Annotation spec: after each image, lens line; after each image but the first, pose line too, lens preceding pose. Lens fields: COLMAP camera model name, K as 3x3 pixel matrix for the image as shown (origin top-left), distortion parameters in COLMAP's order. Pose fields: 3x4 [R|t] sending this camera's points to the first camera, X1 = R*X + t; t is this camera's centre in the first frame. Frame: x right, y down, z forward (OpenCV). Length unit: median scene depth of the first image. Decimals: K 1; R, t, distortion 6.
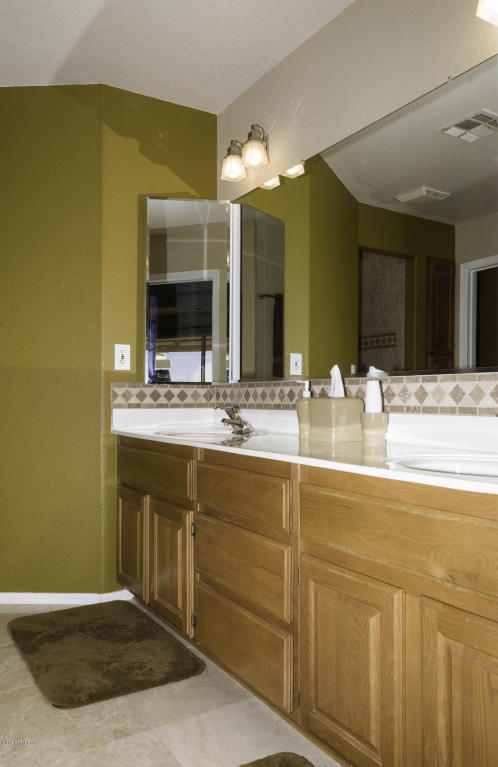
lens RADIAL K [[619.3, 0, 247.6], [0, 619.3, 382.6], [0, 0, 1]] dist [0.050315, -0.004451]
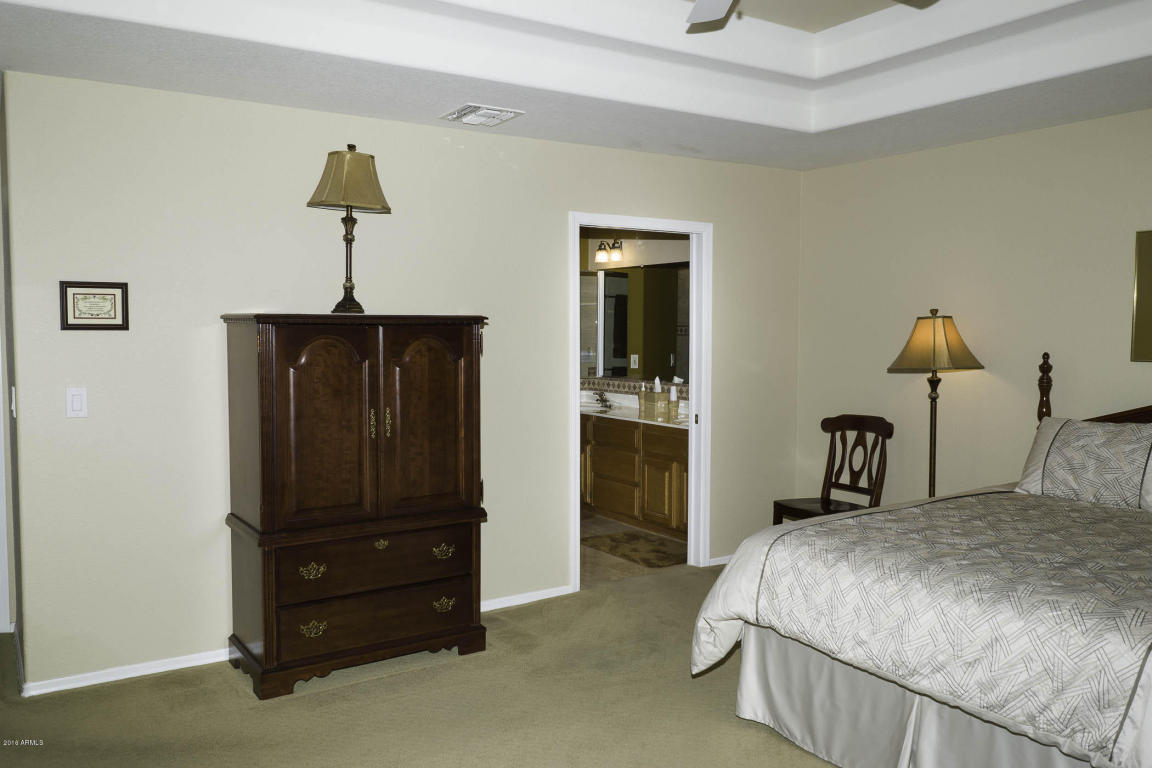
lens RADIAL K [[917.2, 0, 575.9], [0, 917.2, 375.7], [0, 0, 1]] dist [-0.014652, 0.005297]
pose [[0.999192, 0.004243, 0.039975, -0.222801], [-0.007137, 0.997340, 0.072538, -0.218523], [-0.039561, -0.072765, 0.996564, -1.798835]]
